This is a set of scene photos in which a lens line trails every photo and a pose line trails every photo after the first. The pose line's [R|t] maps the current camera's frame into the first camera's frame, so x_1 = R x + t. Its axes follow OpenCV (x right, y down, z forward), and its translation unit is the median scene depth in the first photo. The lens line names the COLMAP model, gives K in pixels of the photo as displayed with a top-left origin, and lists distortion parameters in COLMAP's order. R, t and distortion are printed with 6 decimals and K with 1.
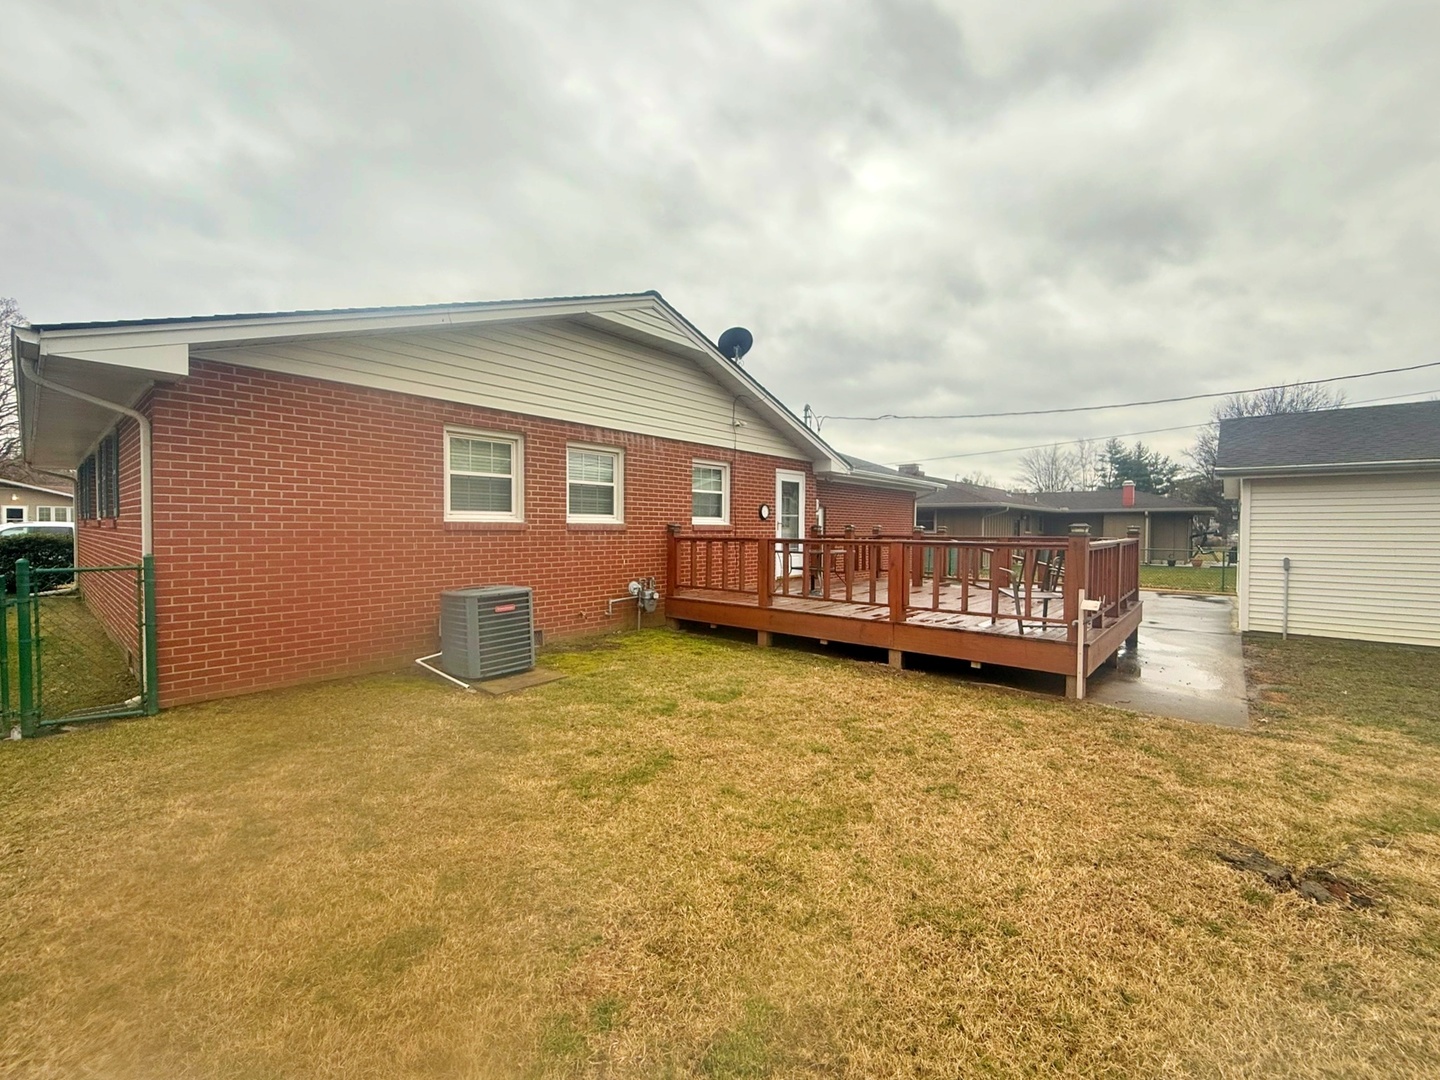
lens RADIAL K [[584.3, 0, 739.5], [0, 584.3, 538.5], [0, 0, 1]] dist [0.001370, 0.000039]
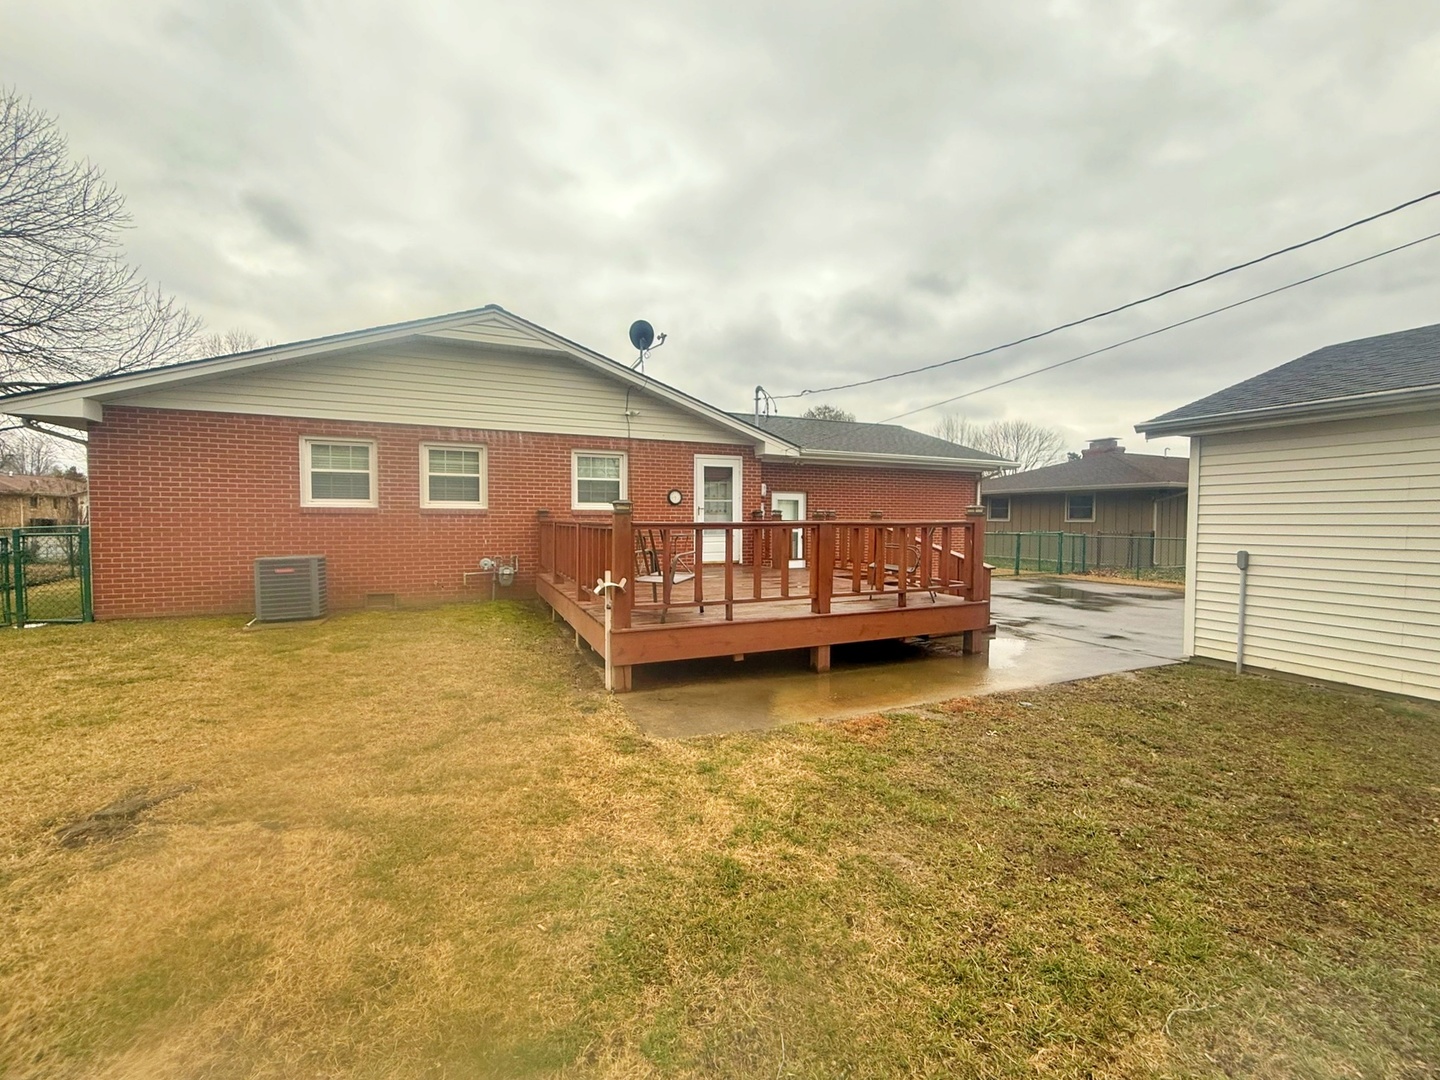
lens RADIAL K [[584.3, 0, 739.5], [0, 584.3, 538.5], [0, 0, 1]] dist [0.001370, 0.000039]
pose [[0.903055, 0.012235, -0.429351, 0.761832], [-0.006126, 0.999859, 0.015608, 0.012792], [0.429481, -0.011464, 0.903003, 0.163421]]
